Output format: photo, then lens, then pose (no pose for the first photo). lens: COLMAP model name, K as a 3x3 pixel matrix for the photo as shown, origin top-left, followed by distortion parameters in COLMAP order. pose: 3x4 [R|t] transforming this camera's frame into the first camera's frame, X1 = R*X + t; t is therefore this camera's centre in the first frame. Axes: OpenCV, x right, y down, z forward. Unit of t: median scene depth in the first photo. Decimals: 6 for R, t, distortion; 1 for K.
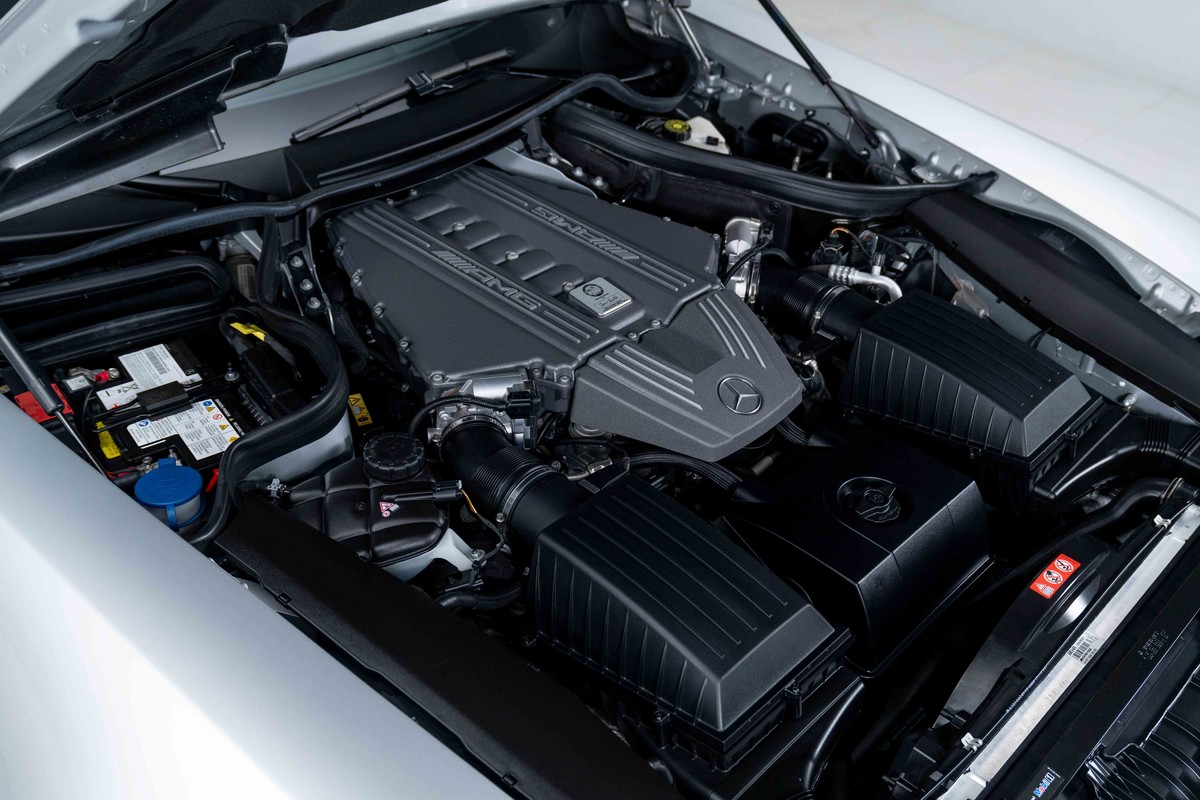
lens RADIAL K [[1180.8, 0, 604.8], [0, 1180.8, 414.5], [0, 0, 1]] dist [0.007614, -0.003000]
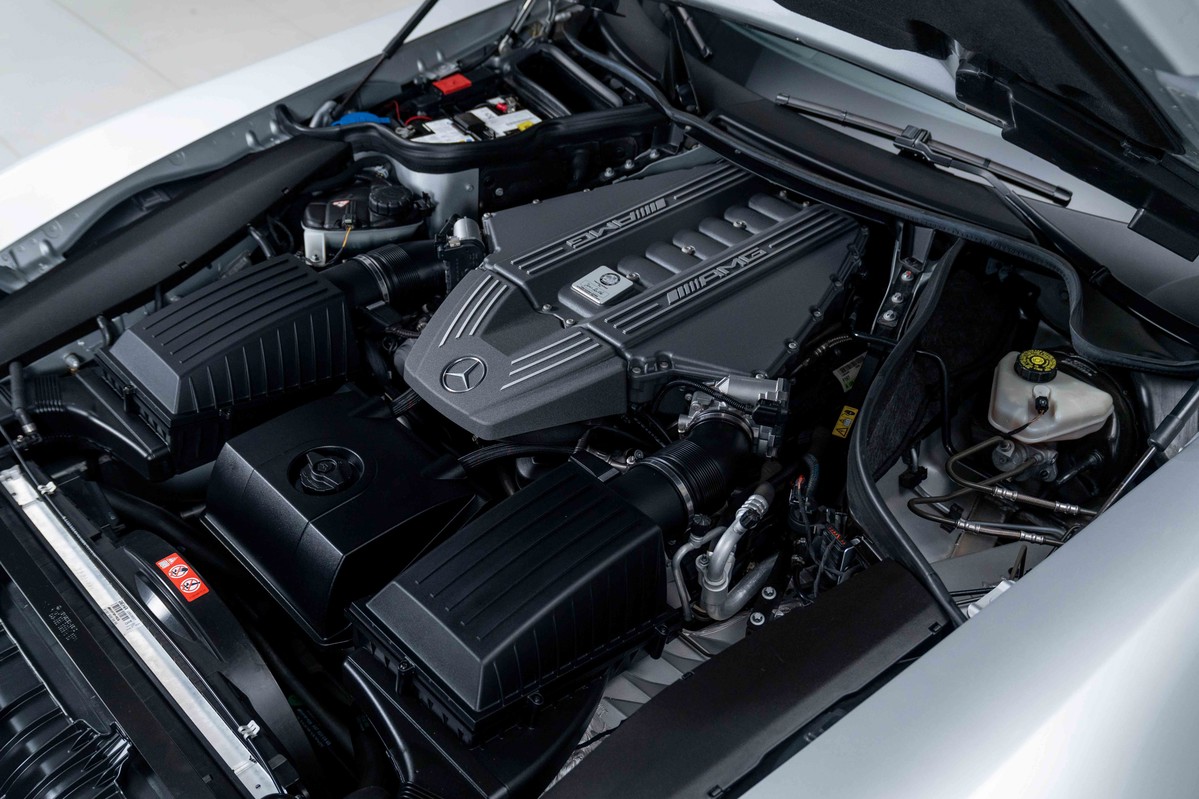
lens RADIAL K [[1139.2, 0, 594.3], [0, 1139.2, 407.5], [0, 0, 1]] dist [0.011418, -0.005225]
pose [[-0.050888, 0.585242, -0.809260, 0.831699], [-0.629792, 0.610077, 0.480799, -0.489779], [0.775095, 0.534133, 0.337535, 0.695044]]
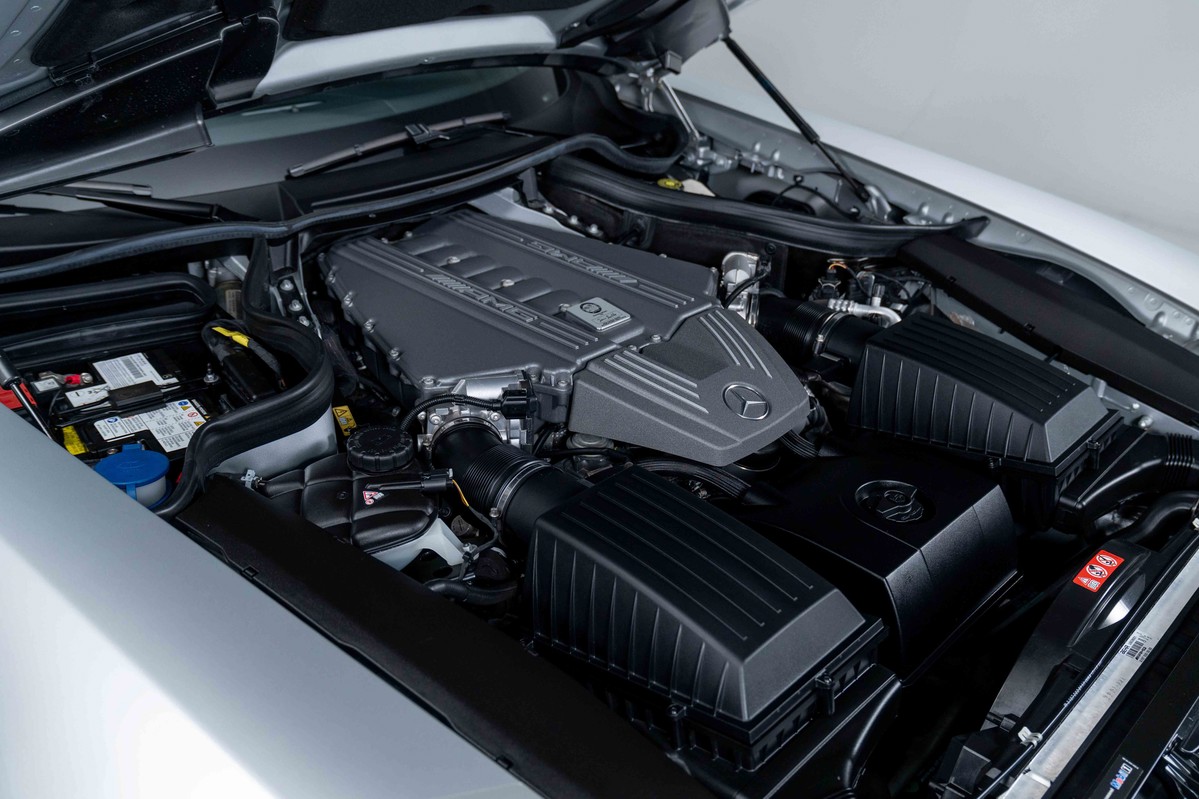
lens RADIAL K [[1104.4, 0, 603.3], [0, 1104.4, 411.9], [0, 0, 1]] dist [0.003225, 0.003058]
pose [[0.999917, -0.007037, 0.010799, -0.009759], [0.008514, 0.989621, -0.143452, 0.107077], [-0.009677, 0.143532, 0.989598, 0.108264]]
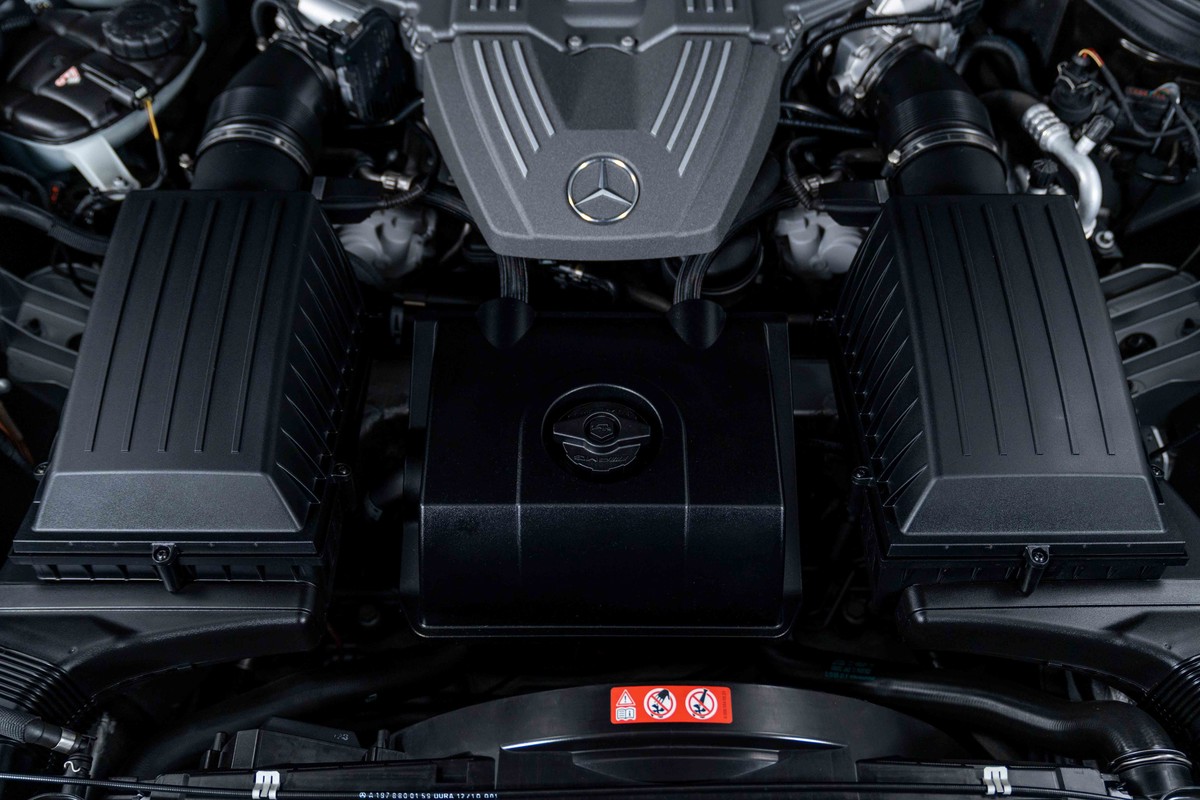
lens RADIAL K [[1180.8, 0, 604.8], [0, 1180.8, 414.5], [0, 0, 1]] dist [0.007614, -0.003000]
pose [[0.693405, 0.562654, -0.450123, 0.428369], [-0.416907, 0.822796, 0.386258, -0.148830], [0.587688, -0.080173, 0.805105, 0.424673]]
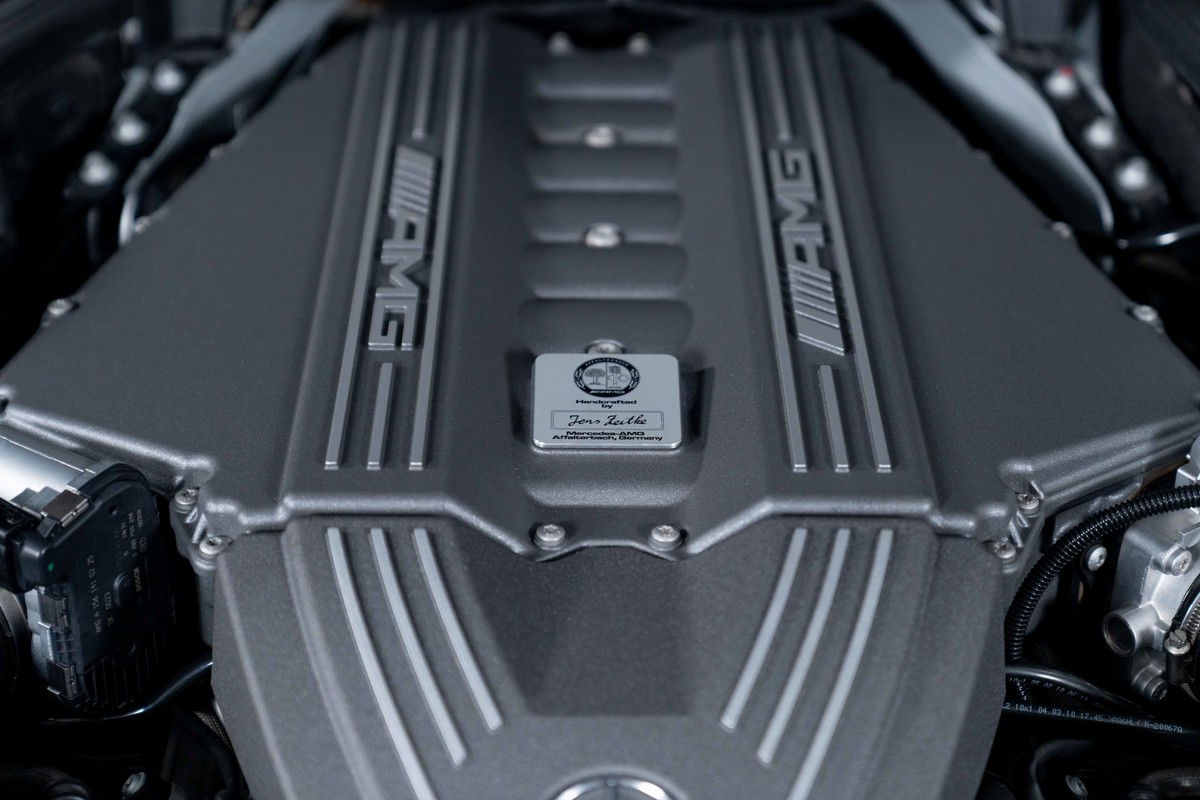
lens RADIAL K [[2333.3, 0, 600.0], [0, 2333.3, 400.0], [0, 0, 1]] dist [0.008898, 0.005679]
pose [[0.694145, 0.341082, -0.633897, 0.380831], [-0.416648, 0.908484, 0.032582, -0.115946], [0.586998, 0.241495, 0.772731, 0.497019]]
